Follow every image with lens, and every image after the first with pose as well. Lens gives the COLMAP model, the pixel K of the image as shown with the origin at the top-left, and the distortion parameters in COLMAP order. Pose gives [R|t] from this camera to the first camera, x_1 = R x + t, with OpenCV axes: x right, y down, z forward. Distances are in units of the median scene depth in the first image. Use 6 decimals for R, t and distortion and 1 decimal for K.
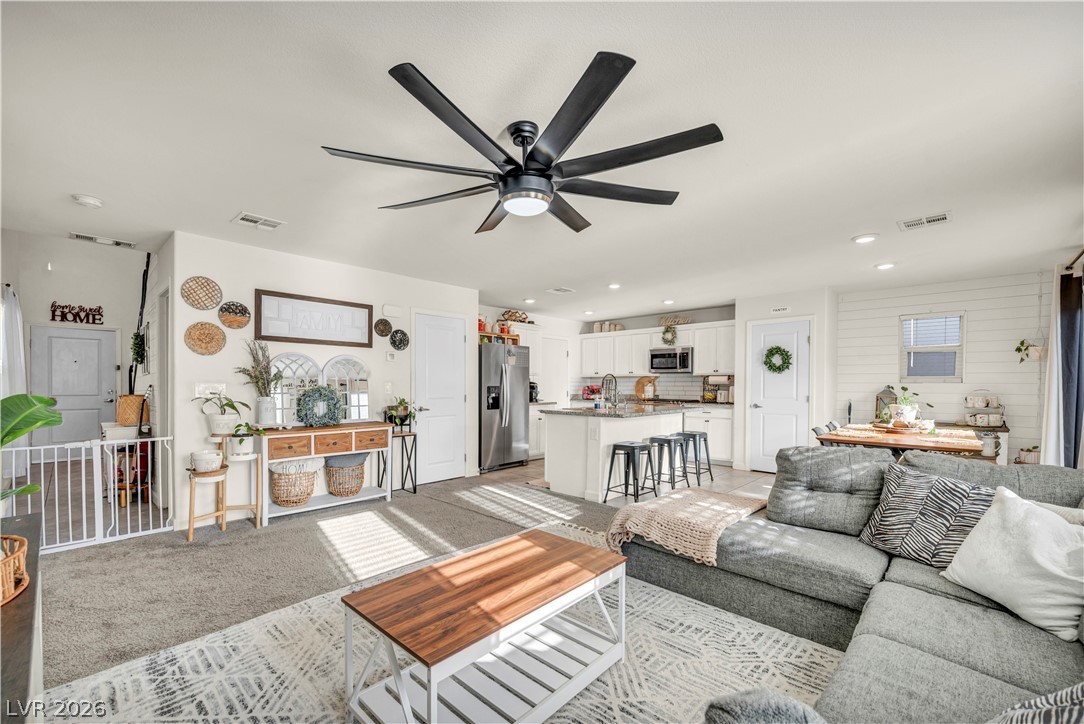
lens RADIAL K [[440.7, 0, 539.7], [0, 440.7, 398.3], [0, 0, 1]] dist [-0.004560, 0.000753]
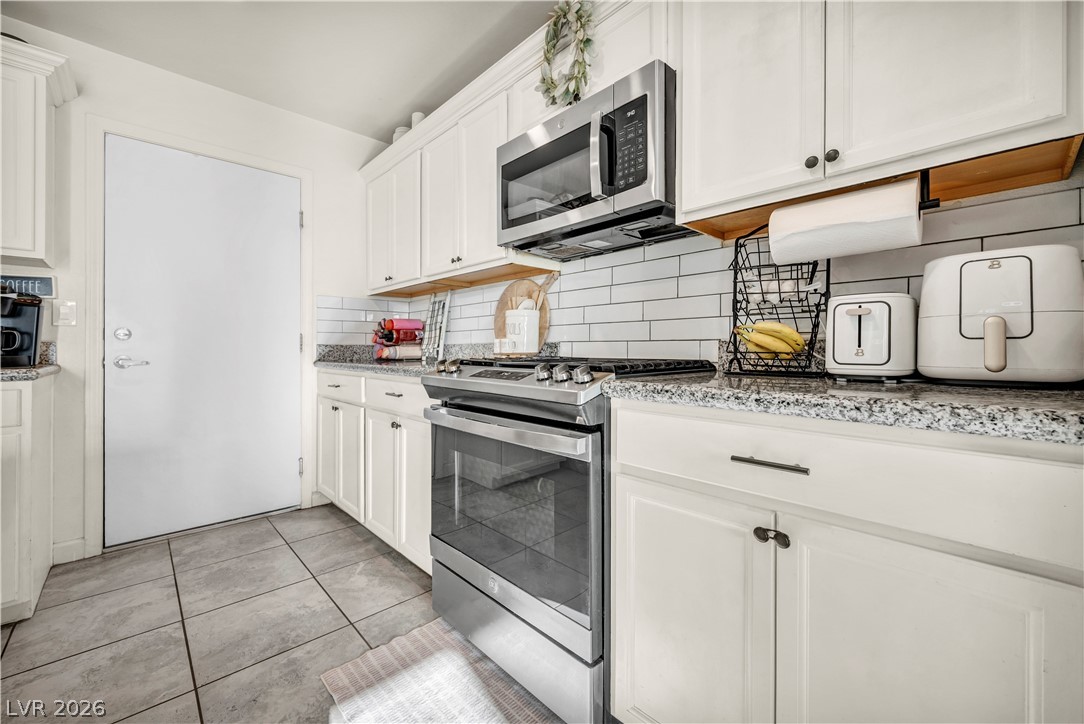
lens RADIAL K [[440.7, 0, 538.0], [0, 440.7, 352.5], [0, 0, 1]] dist [-0.004560, 0.000753]
pose [[0.998193, 0.001598, -0.060071, 0.390258], [-0.003130, 0.999672, -0.025411, 0.006686], [0.060011, 0.025554, 0.997871, 1.055136]]
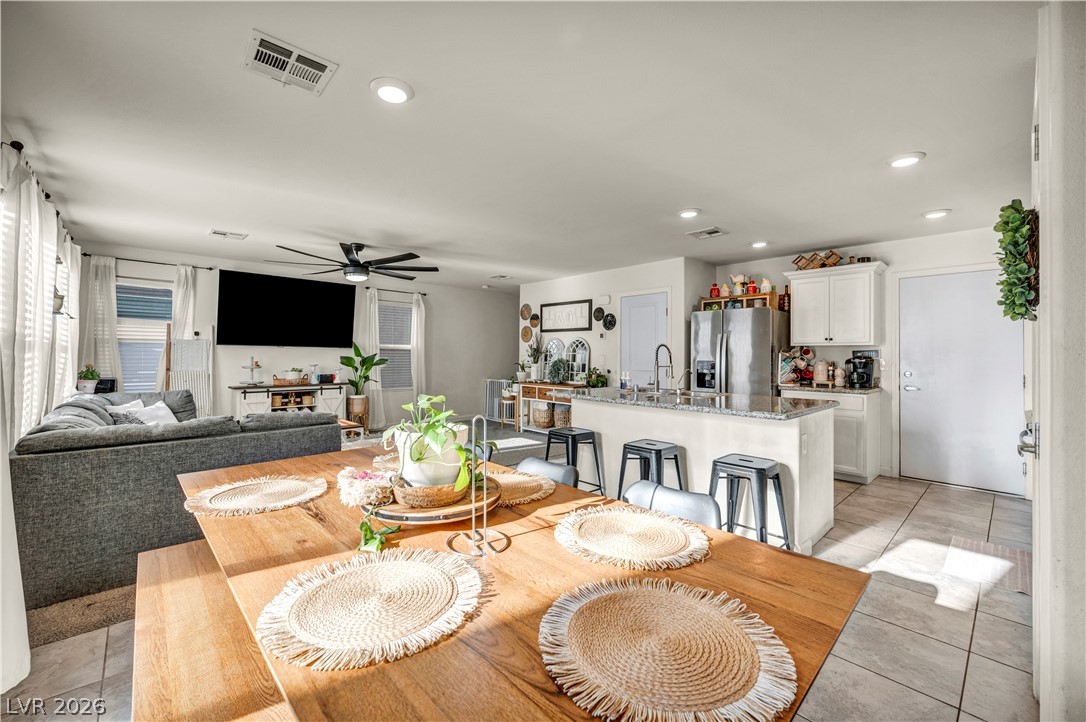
lens RADIAL K [[446.4, 0, 541.6], [0, 446.4, 356.0], [0, 0, 1]] dist [0.001353, -0.000015]
pose [[-0.052402, -0.001164, -0.998625, 0.853665], [-0.038846, 0.999245, 0.000873, -0.027142], [0.997870, 0.038838, -0.052408, 0.792947]]
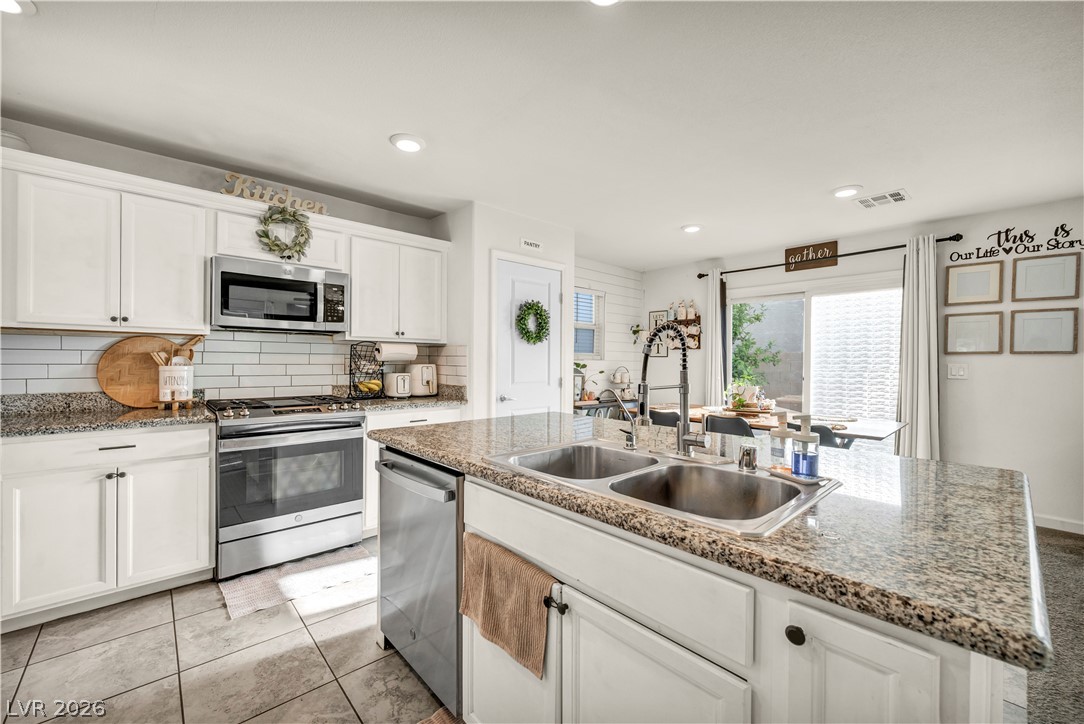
lens RADIAL K [[440.7, 0, 548.8], [0, 440.7, 362.9], [0, 0, 1]] dist [-0.004560, 0.000753]
pose [[0.066703, -0.003831, 0.997766, -0.093494], [0.023244, 0.999727, 0.002285, -0.033138], [-0.997502, 0.023040, 0.066774, 0.995751]]
